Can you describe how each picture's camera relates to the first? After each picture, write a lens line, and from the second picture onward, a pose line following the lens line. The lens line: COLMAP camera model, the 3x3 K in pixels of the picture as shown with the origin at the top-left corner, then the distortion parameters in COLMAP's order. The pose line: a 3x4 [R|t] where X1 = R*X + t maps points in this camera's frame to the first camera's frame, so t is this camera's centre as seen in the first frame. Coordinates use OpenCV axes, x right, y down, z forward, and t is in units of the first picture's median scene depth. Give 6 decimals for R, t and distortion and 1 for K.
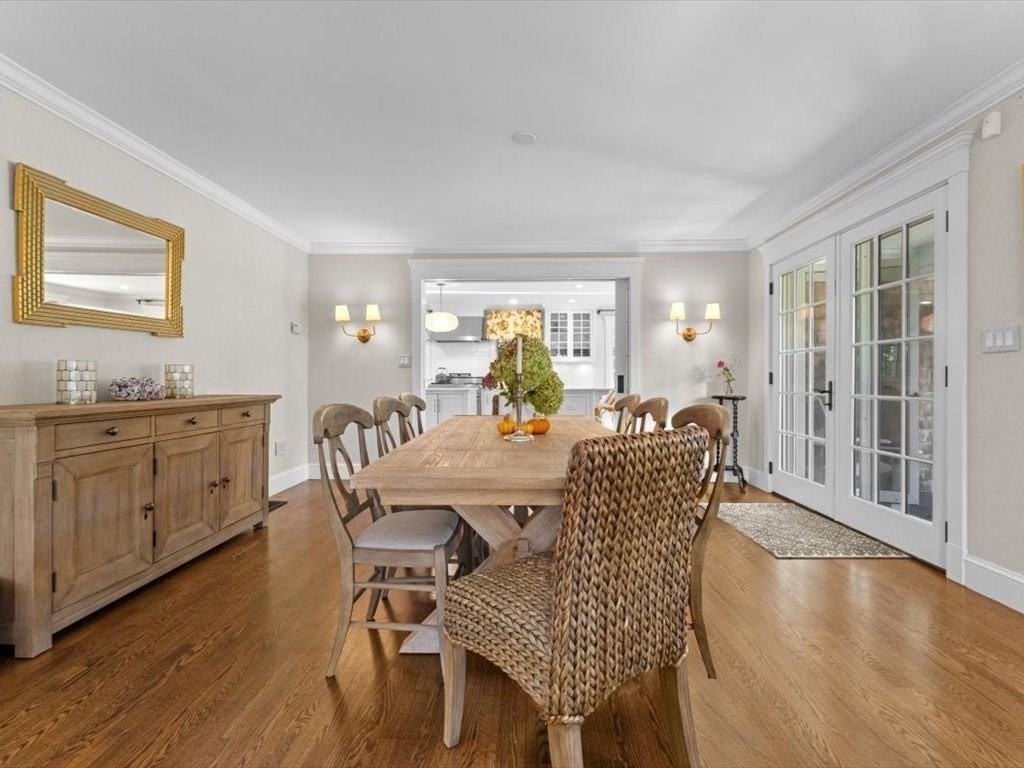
lens RADIAL K [[495.2, 0, 509.4], [0, 495.2, 381.5], [0, 0, 1]] dist [-0.002046, -0.000015]
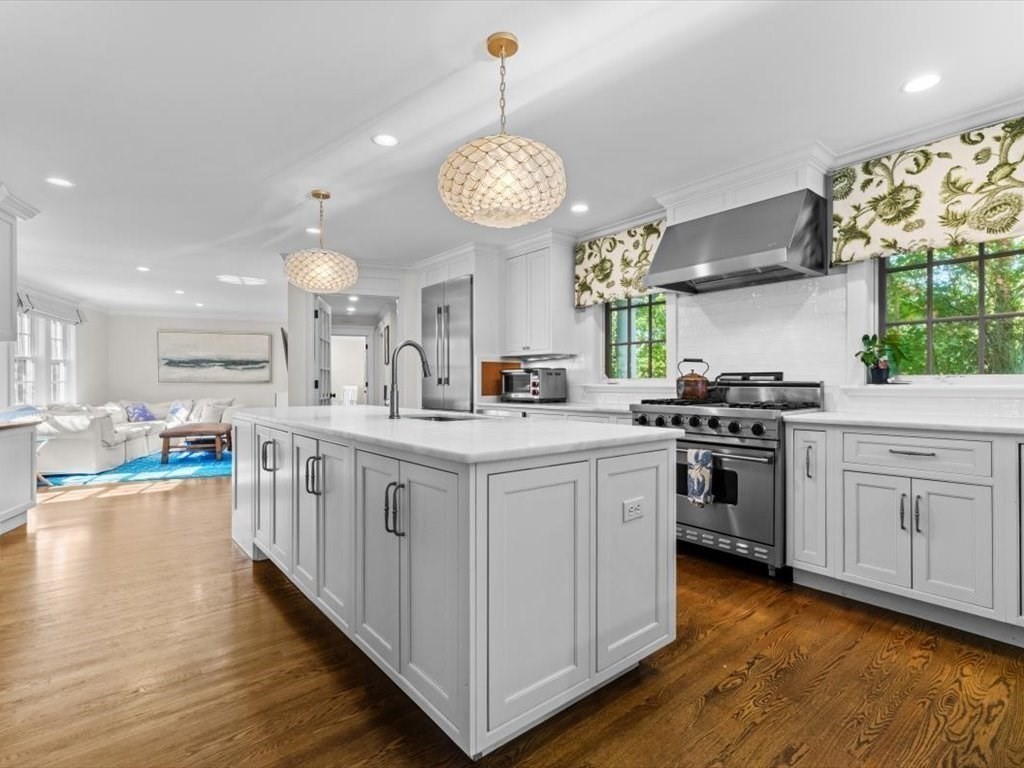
lens RADIAL K [[495.2, 0, 521.2], [0, 495.2, 385.8], [0, 0, 1]] dist [-0.002046, -0.000015]
pose [[0.686134, 0.004218, -0.727463, 0.047592], [0.006697, 0.999904, 0.012114, -0.012290], [0.727444, -0.013184, 0.686040, 0.642865]]
